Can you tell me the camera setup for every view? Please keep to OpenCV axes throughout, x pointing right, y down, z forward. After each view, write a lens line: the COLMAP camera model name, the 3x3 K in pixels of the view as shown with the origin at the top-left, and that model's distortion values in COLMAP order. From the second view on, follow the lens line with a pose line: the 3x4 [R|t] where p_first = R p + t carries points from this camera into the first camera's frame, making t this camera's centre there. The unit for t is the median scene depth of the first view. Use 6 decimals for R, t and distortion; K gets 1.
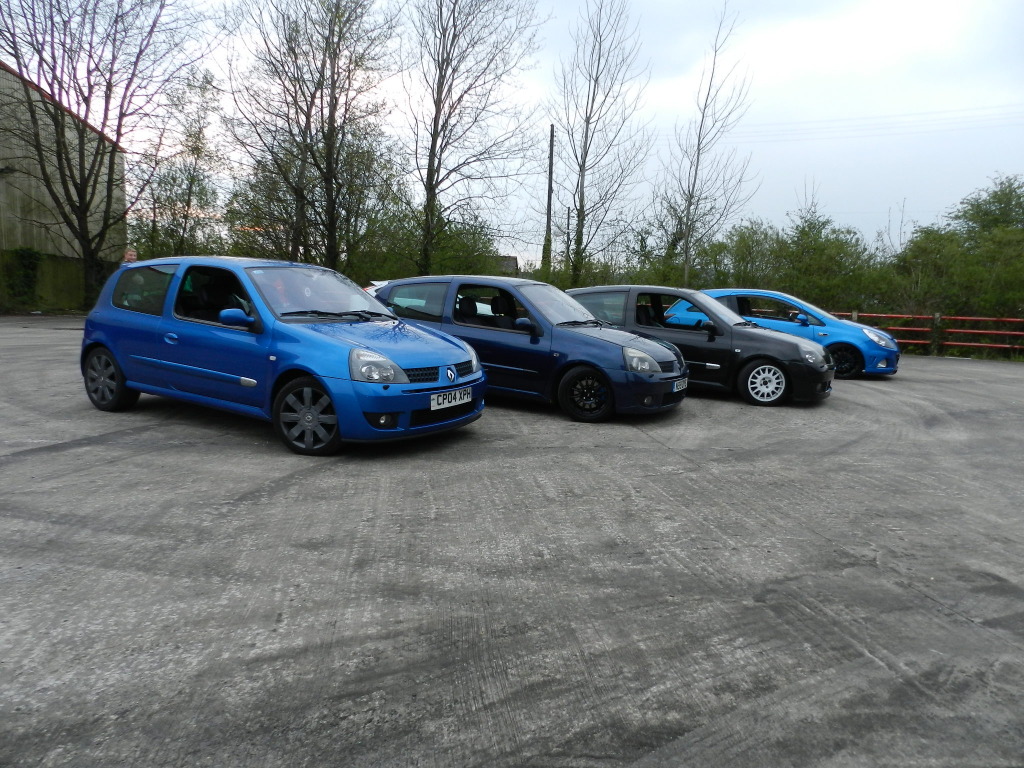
lens RADIAL K [[698.3, 0, 512.0], [0, 698.3, 384.0], [0, 0, 1]] dist [0.023442, -0.006321]
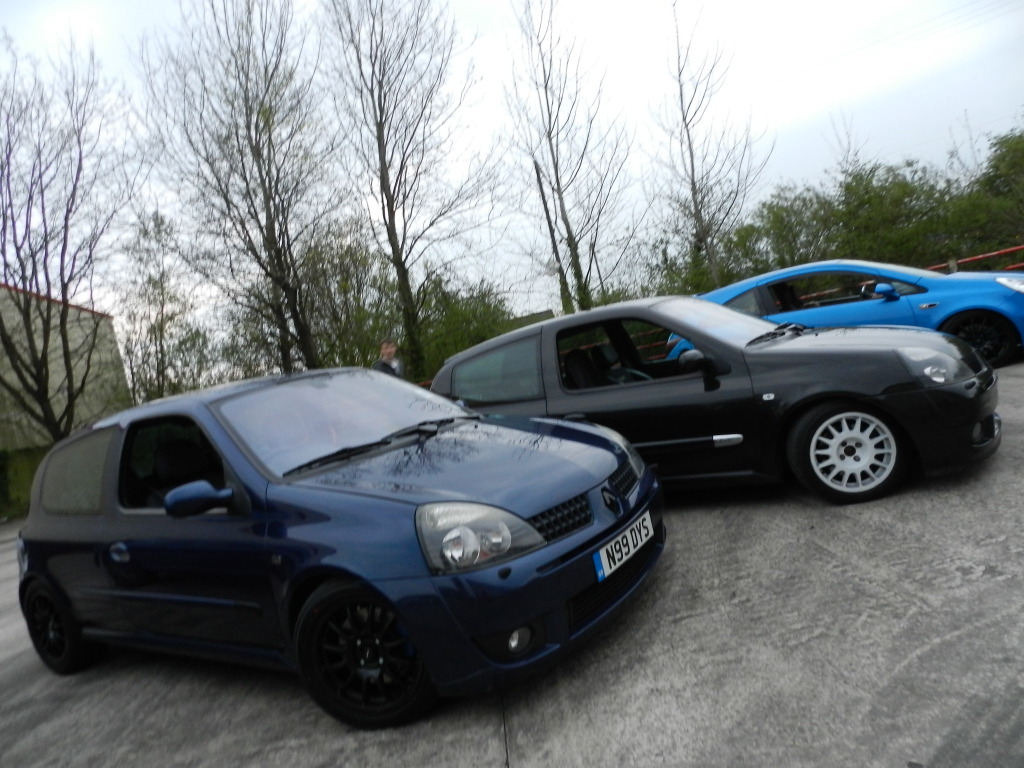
lens RADIAL K [[698.3, 0, 512.0], [0, 698.3, 384.0], [0, 0, 1]] dist [0.023442, -0.006321]
pose [[0.959740, -0.260940, -0.103970, 0.212906], [0.251452, 0.963097, -0.096004, -0.054972], [0.125185, 0.065996, 0.989936, 0.526529]]
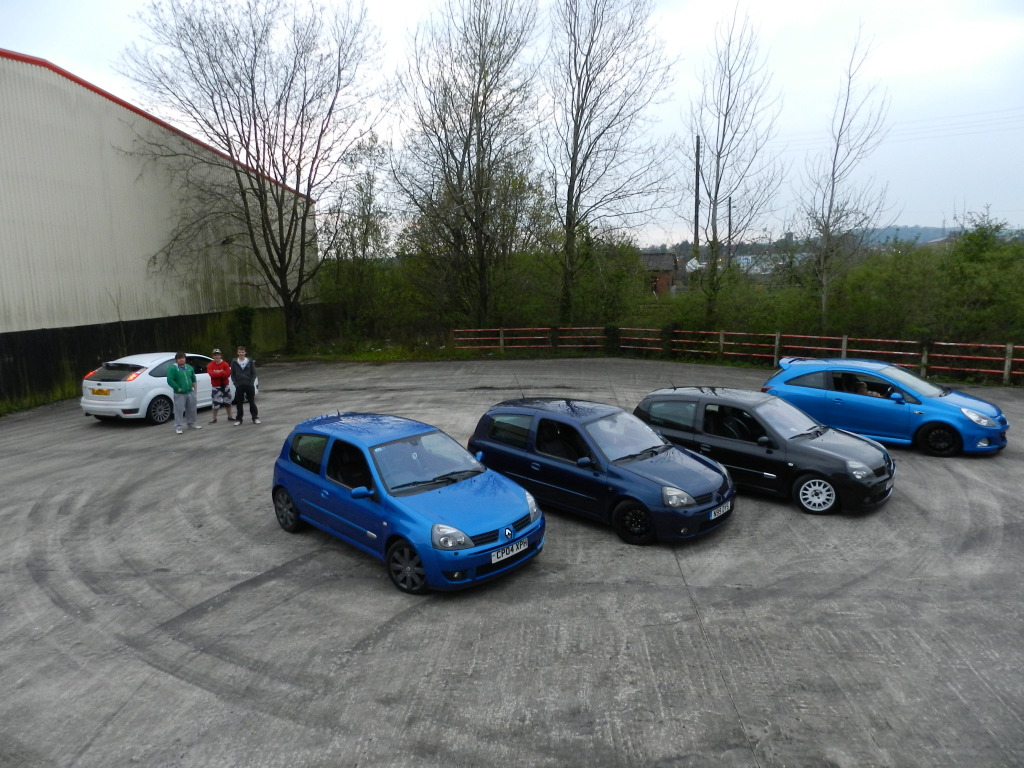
lens RADIAL K [[698.3, 0, 512.0], [0, 698.3, 384.0], [0, 0, 1]] dist [0.023442, -0.006321]
pose [[0.969534, -0.019796, -0.244157, 0.168238], [0.026997, 0.999293, 0.026184, -0.222267], [0.243466, -0.031978, 0.969382, -0.202632]]
